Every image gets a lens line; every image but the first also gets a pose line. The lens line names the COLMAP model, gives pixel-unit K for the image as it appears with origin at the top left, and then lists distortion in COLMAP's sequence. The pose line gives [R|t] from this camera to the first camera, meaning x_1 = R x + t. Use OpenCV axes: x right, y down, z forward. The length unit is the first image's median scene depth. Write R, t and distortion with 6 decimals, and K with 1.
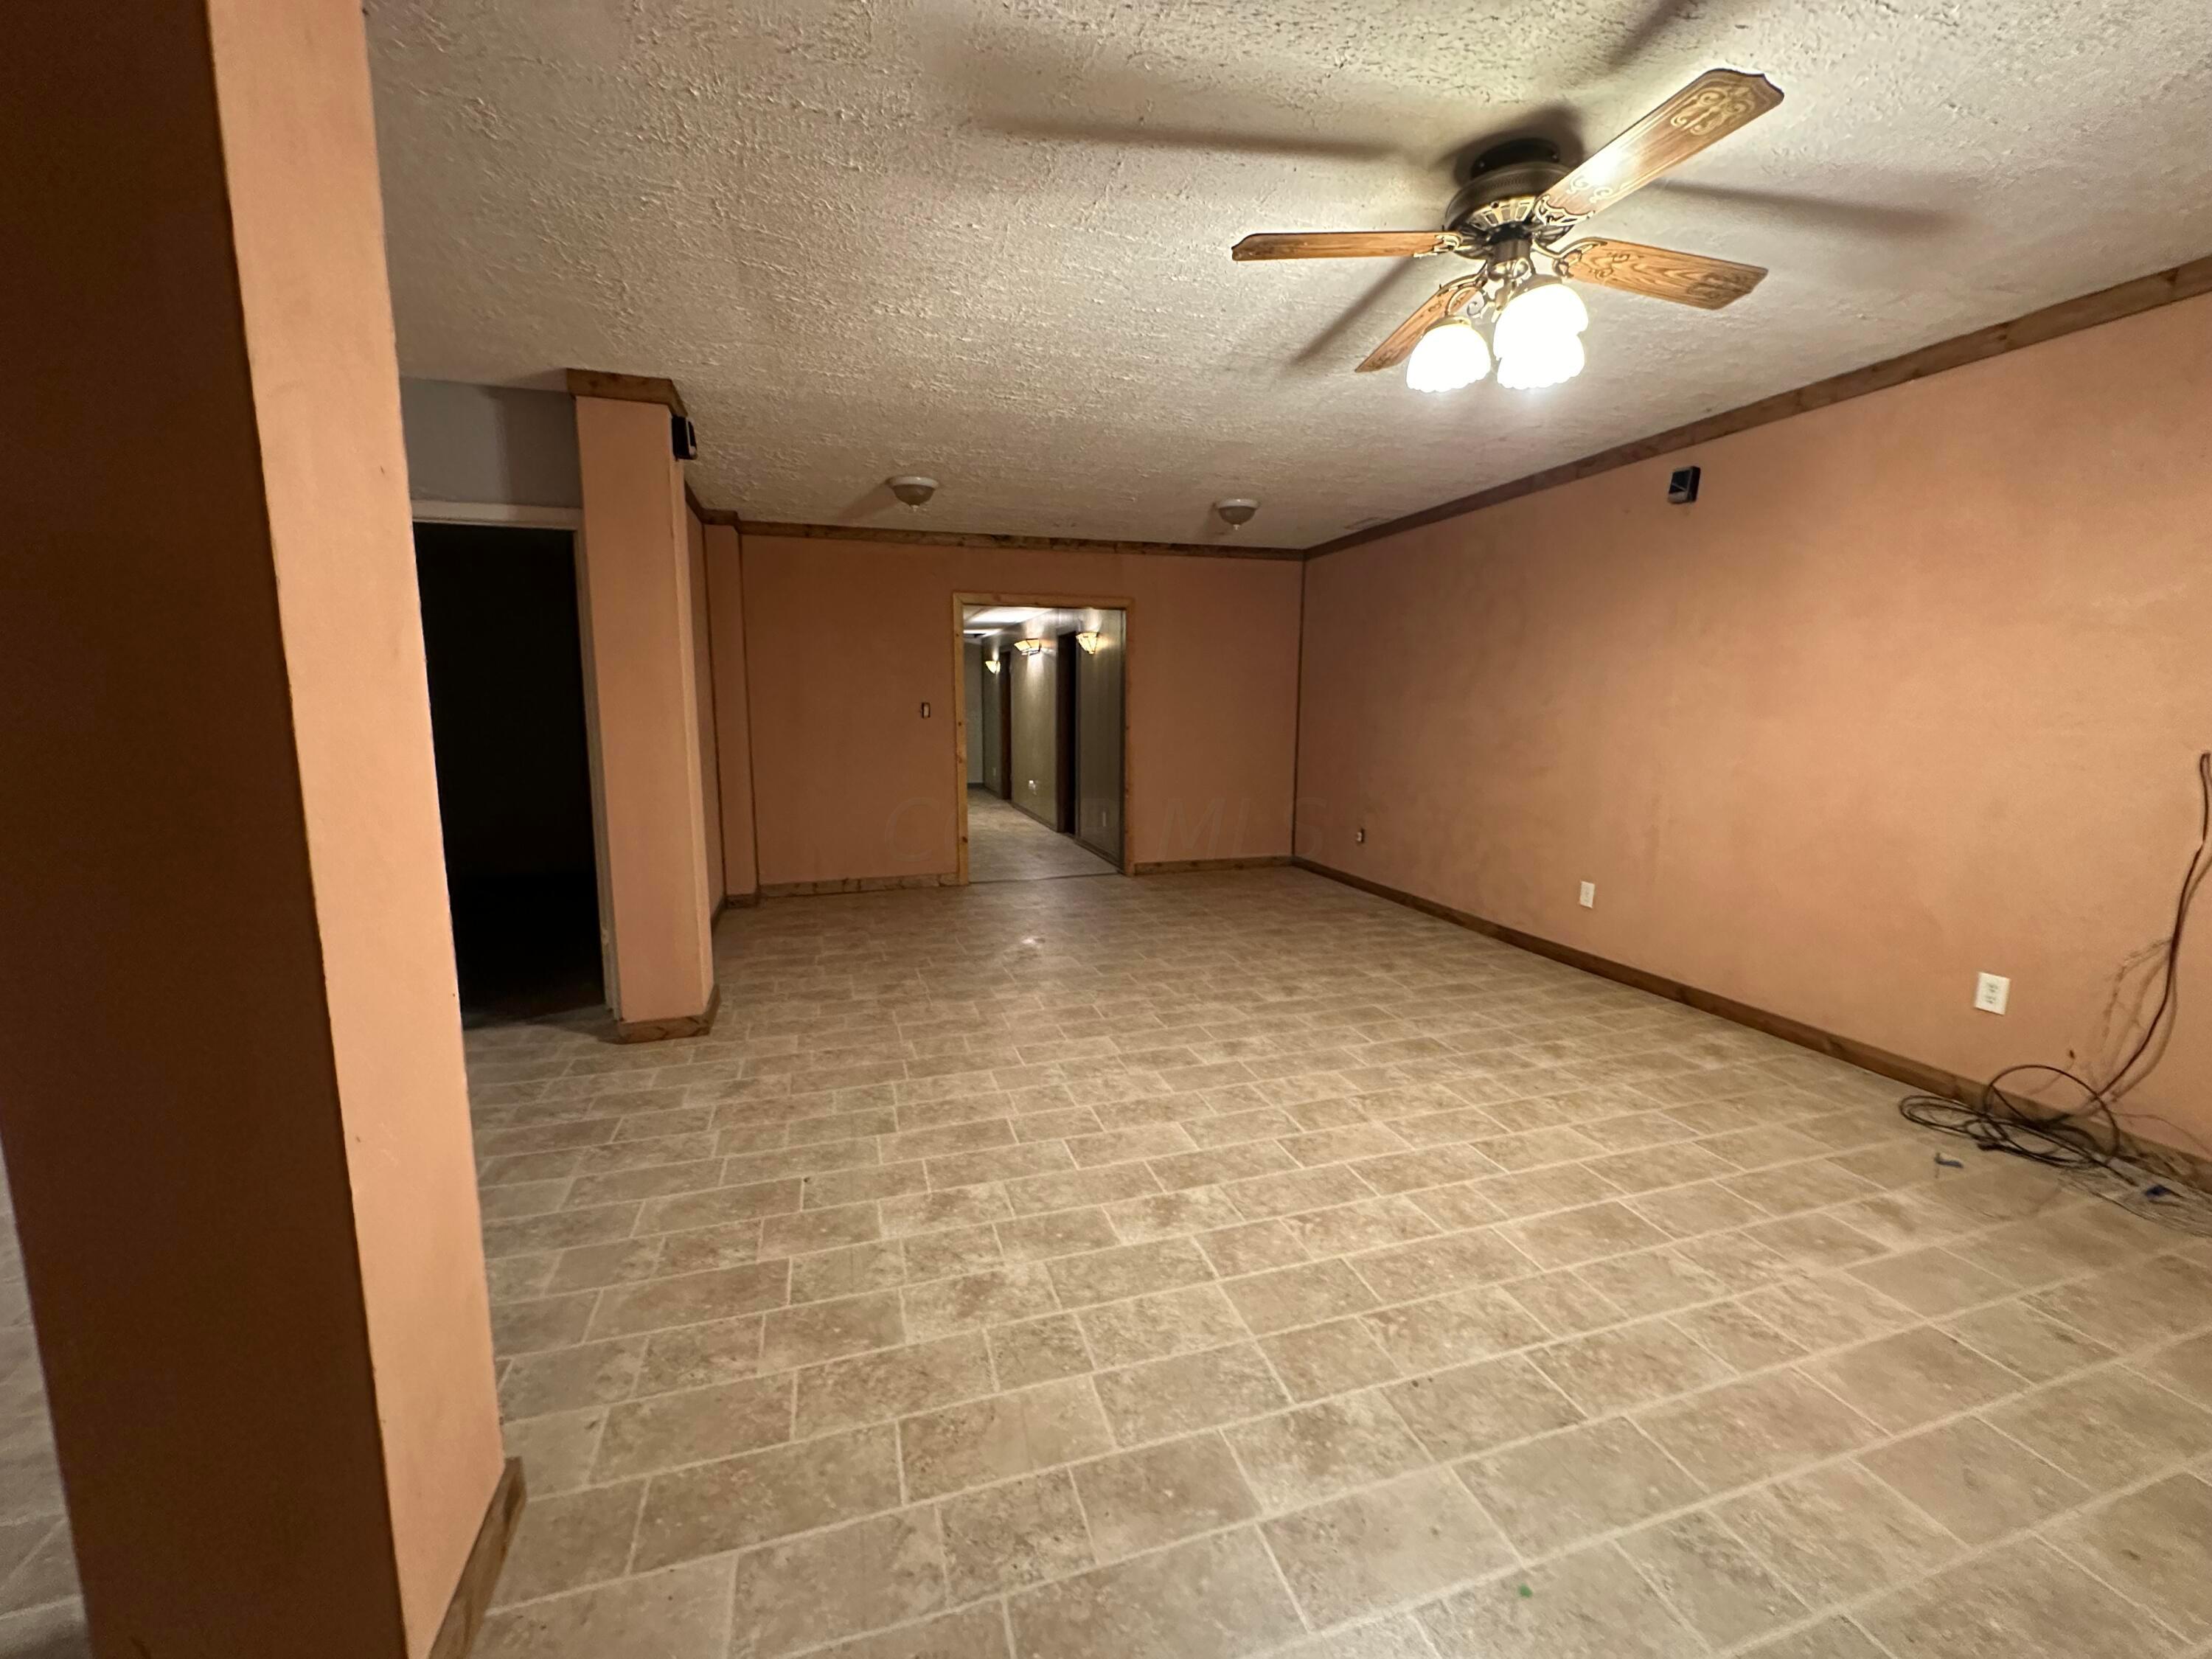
lens RADIAL K [[877.3, 0, 1098.3], [0, 877.3, 835.3], [0, 0, 1]] dist [-0.001504, 0.000555]
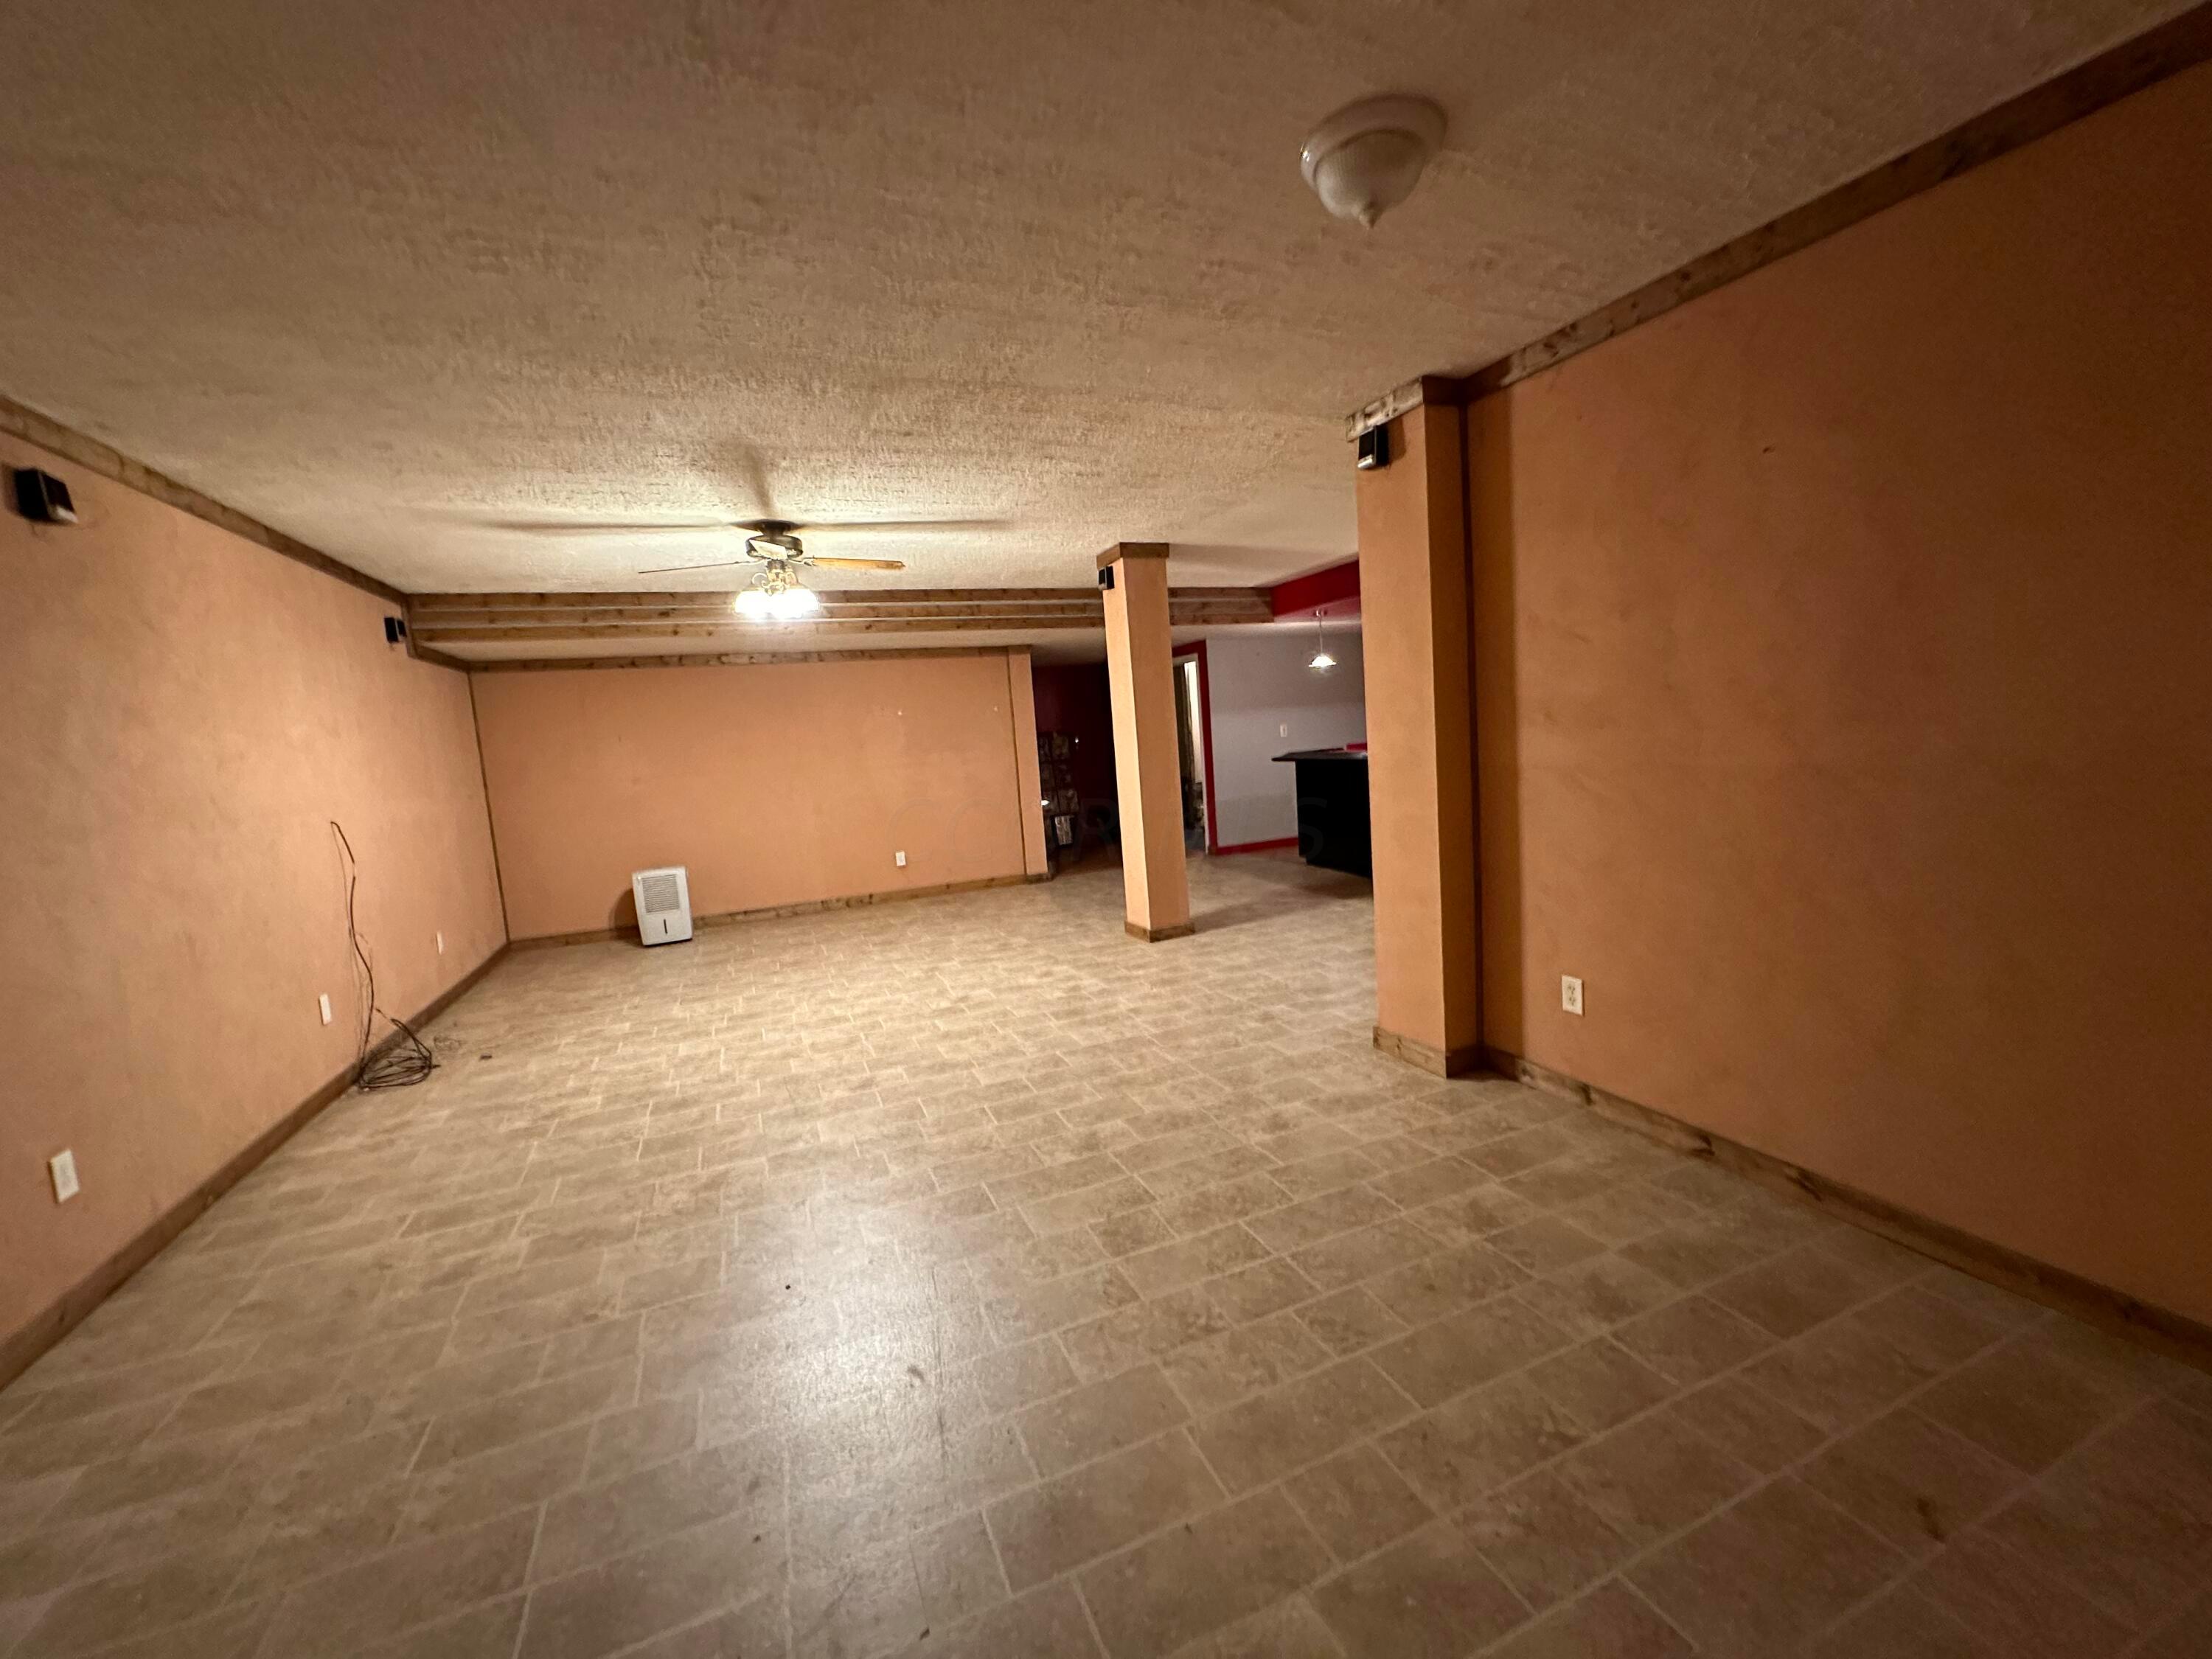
lens RADIAL K [[877.3, 0, 1109.4], [0, 877.3, 827.0], [0, 0, 1]] dist [-0.001504, 0.000555]
pose [[-0.991284, 0.080908, -0.103971, -0.063172], [0.051639, 0.964669, 0.258353, -0.370194], [0.121200, 0.250732, -0.960439, 2.315820]]
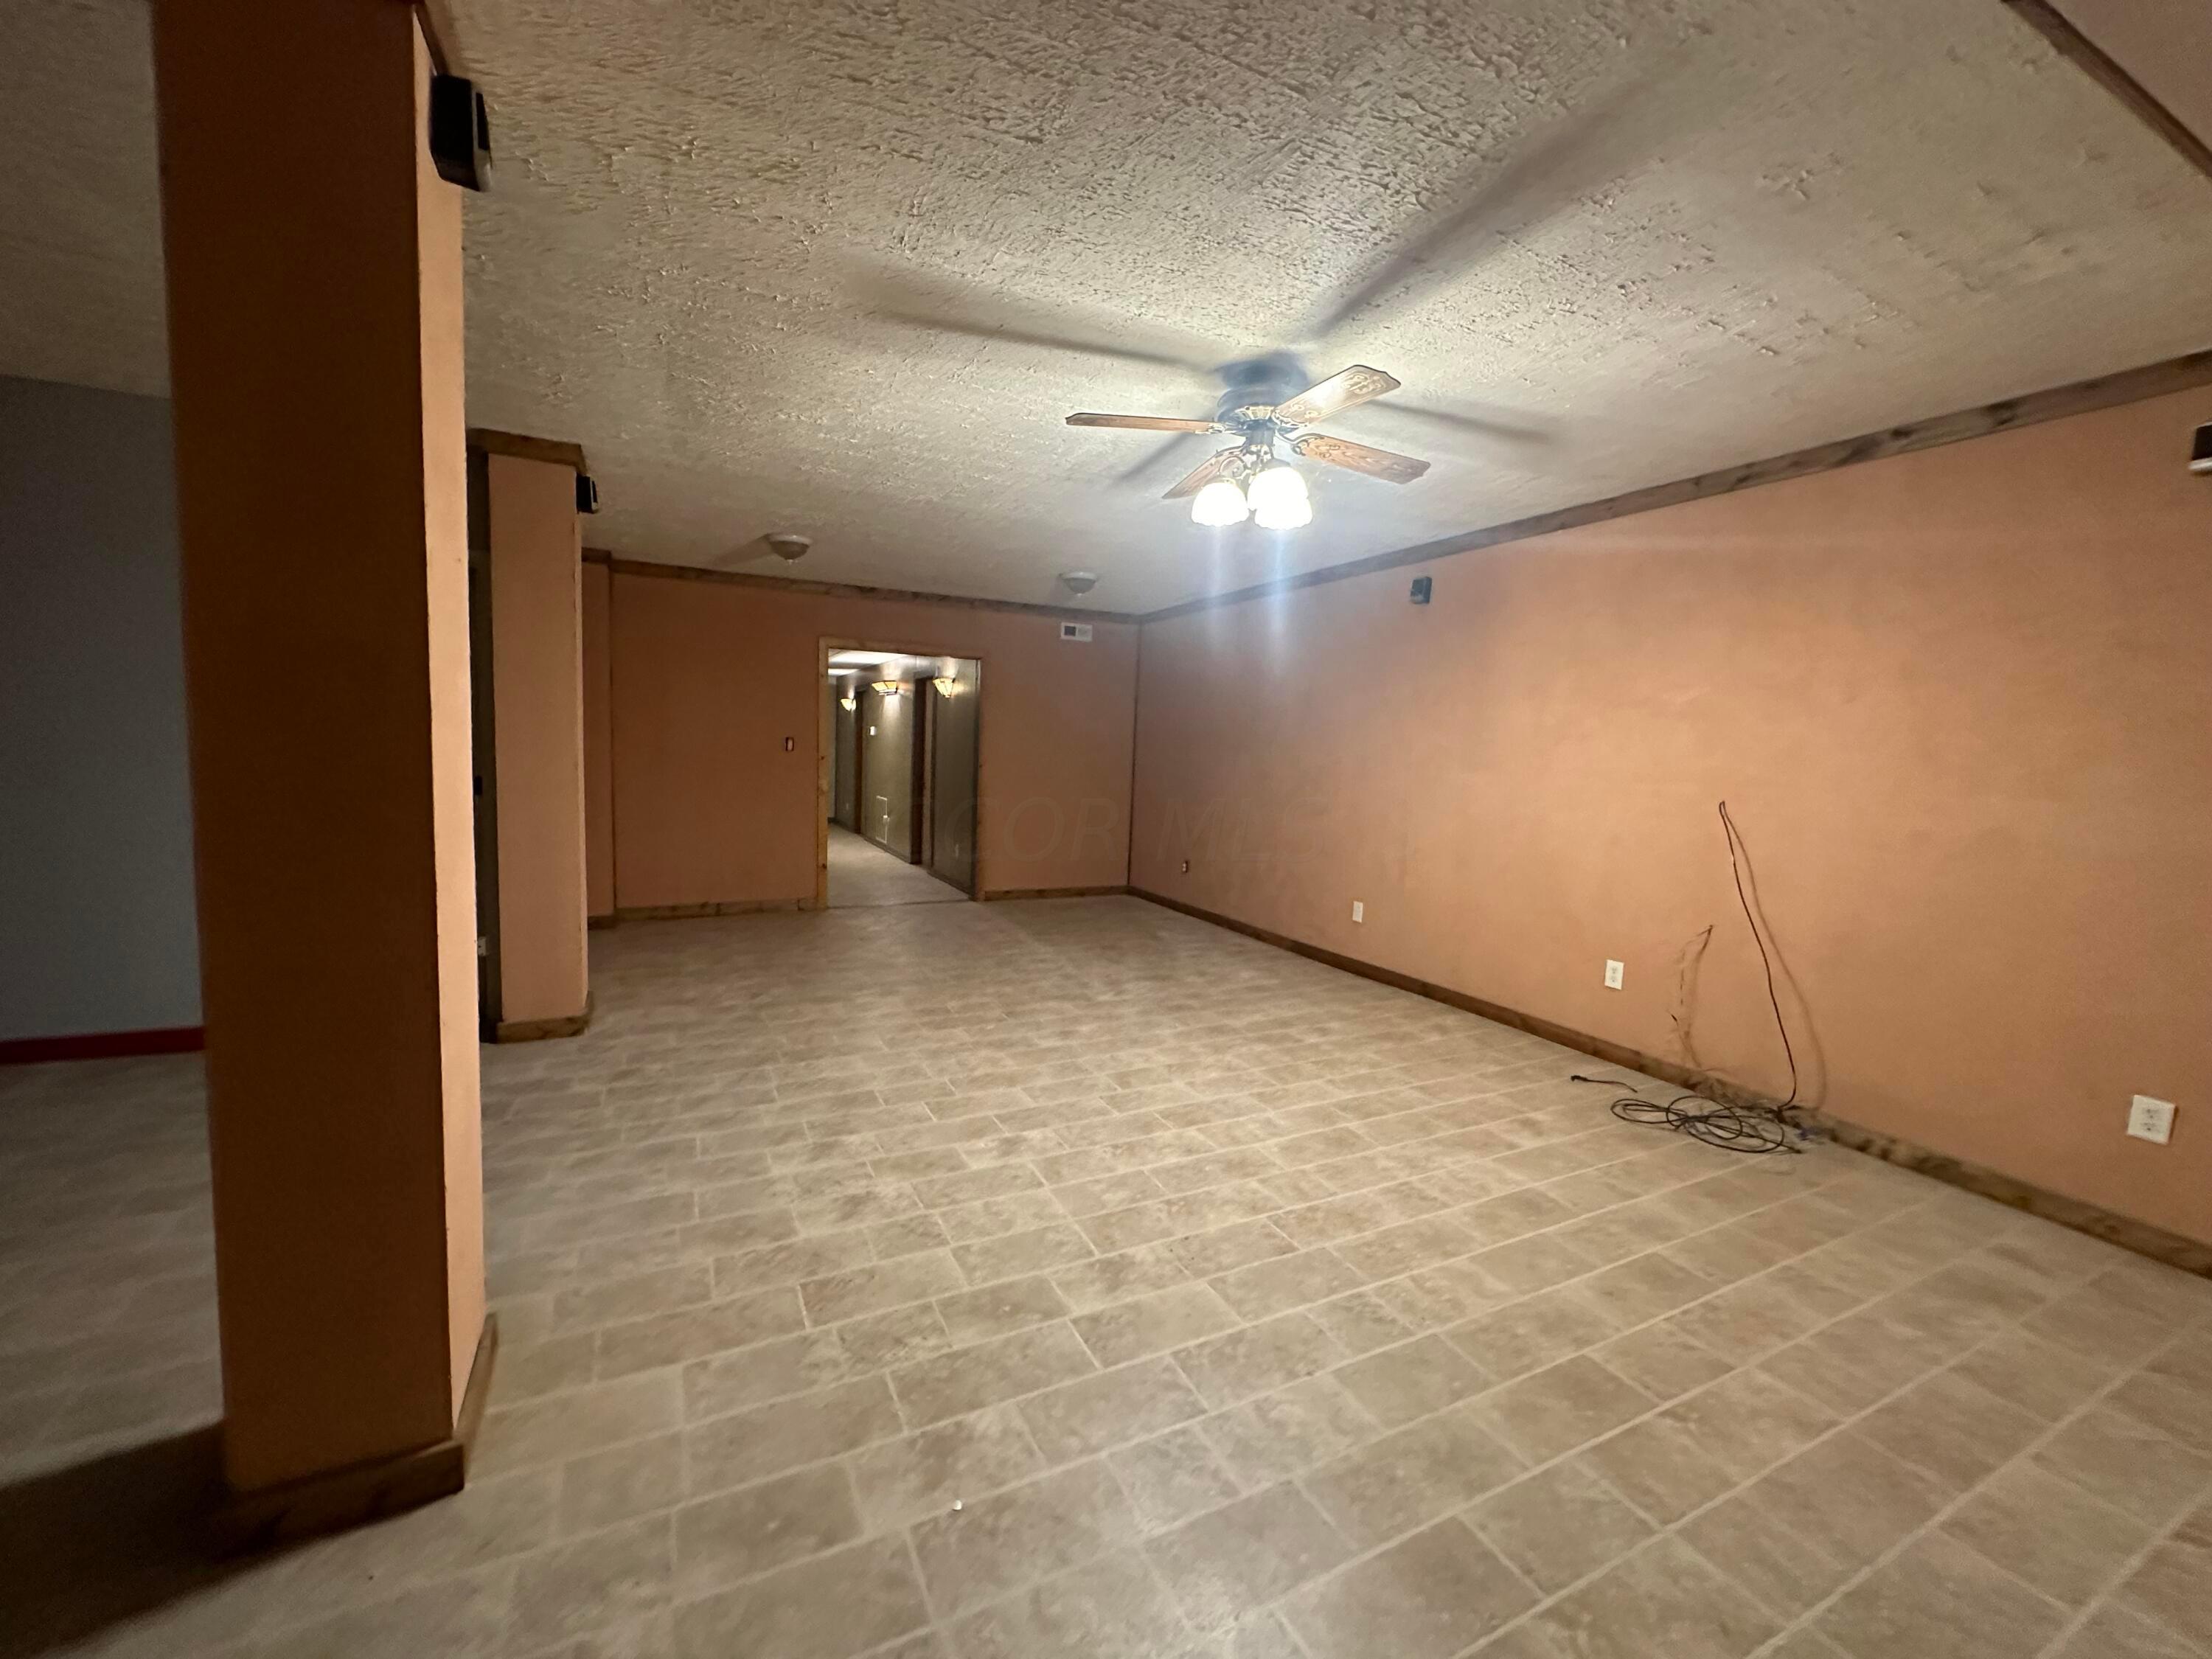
lens RADIAL K [[877.3, 0, 1095.4], [0, 877.3, 822.7], [0, 0, 1]] dist [-0.001504, 0.000555]
pose [[0.985960, 0.019117, 0.165884, -0.012907], [-0.008703, 0.997958, -0.063279, 0.036391], [-0.166755, 0.060946, 0.984113, -0.226128]]
